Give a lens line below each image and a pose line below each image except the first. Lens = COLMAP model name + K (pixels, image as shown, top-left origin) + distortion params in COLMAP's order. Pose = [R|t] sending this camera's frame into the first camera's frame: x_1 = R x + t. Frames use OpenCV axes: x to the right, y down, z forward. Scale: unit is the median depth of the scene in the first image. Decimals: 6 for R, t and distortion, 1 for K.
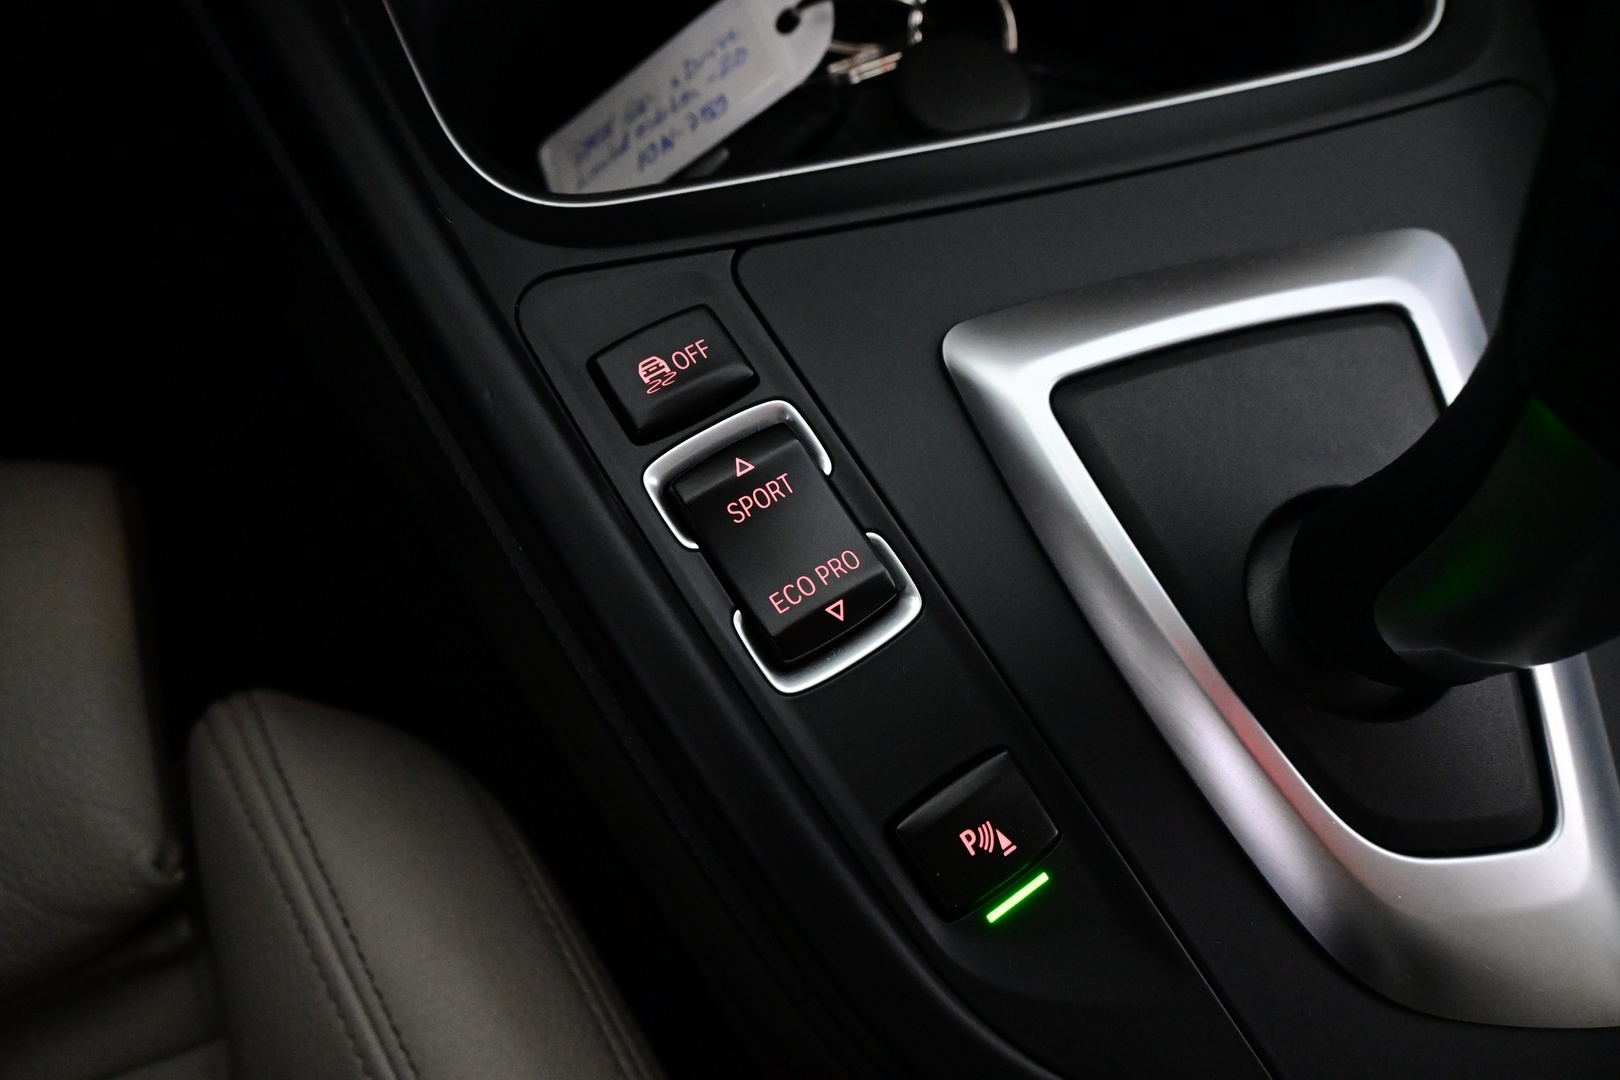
lens RADIAL K [[1154.7, 0, 810.0], [0, 1154.7, 540.0], [0, 0, 1]] dist [-0.016014, 0.000817]
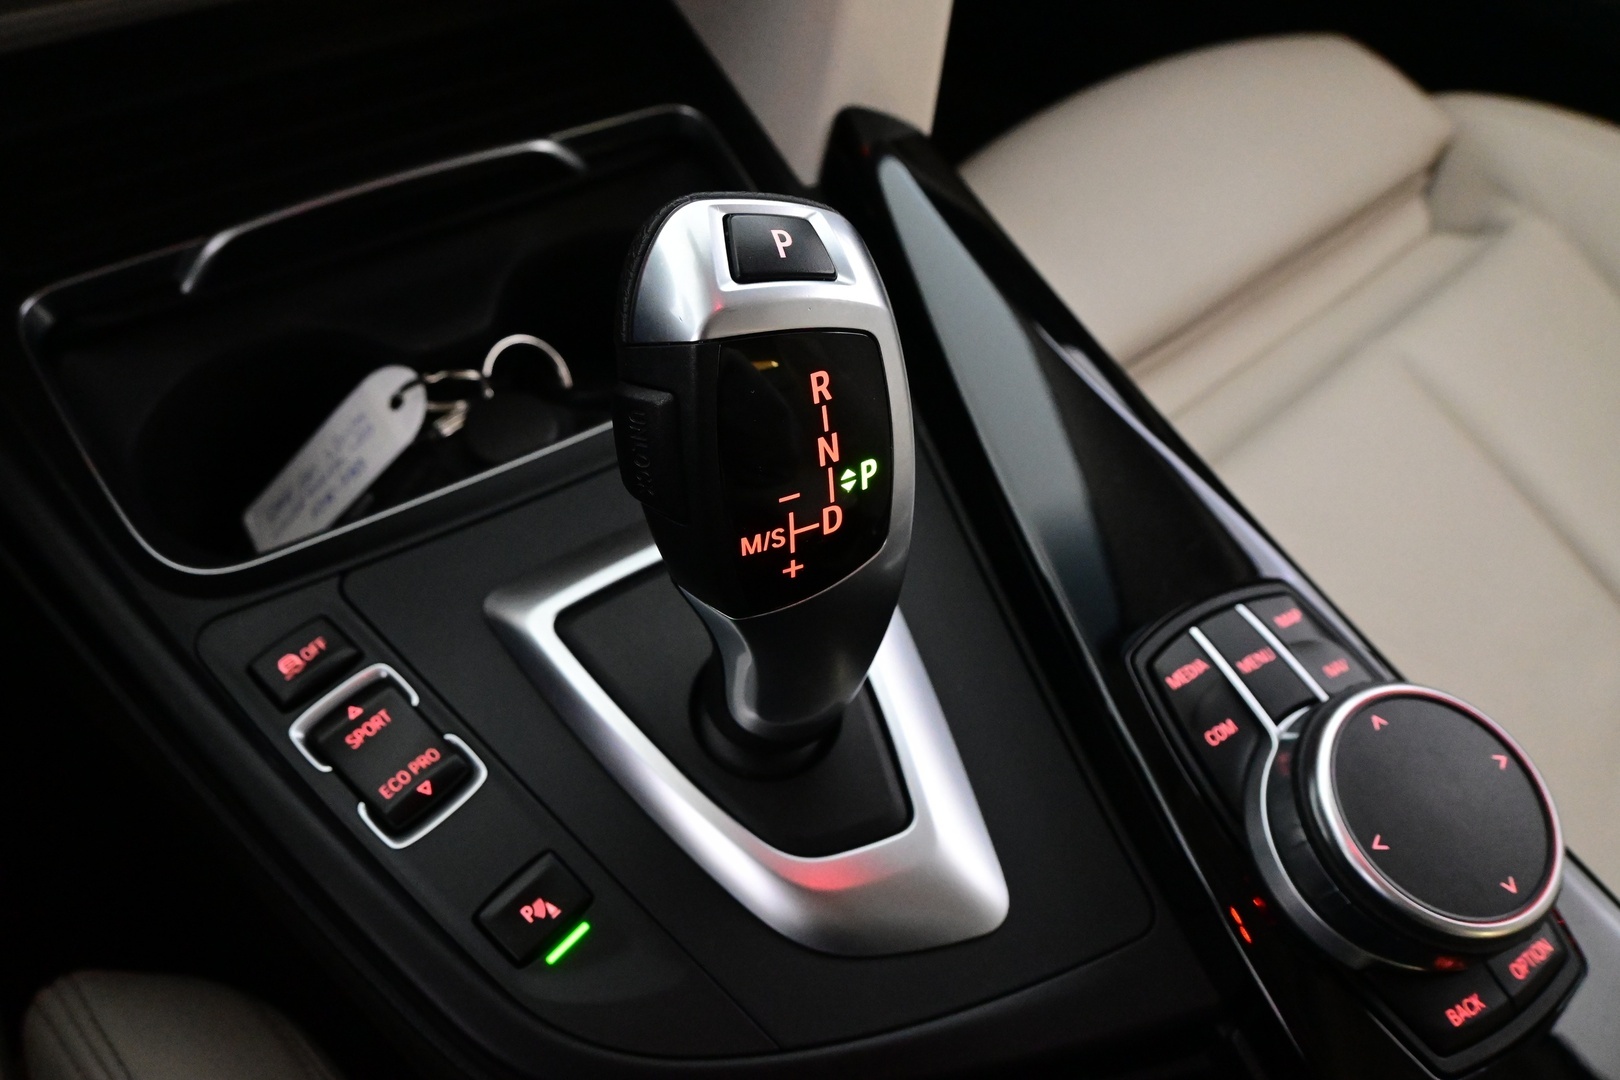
lens RADIAL K [[1199.3, 0, 810.0], [0, 1199.3, 540.0], [0, 0, 1]] dist [-0.003295, 0.005530]
pose [[0.972462, -0.210442, 0.100156, 0.420592], [0.225271, 0.958911, -0.172461, 0.130129], [-0.059748, 0.190274, 0.979911, -0.666164]]
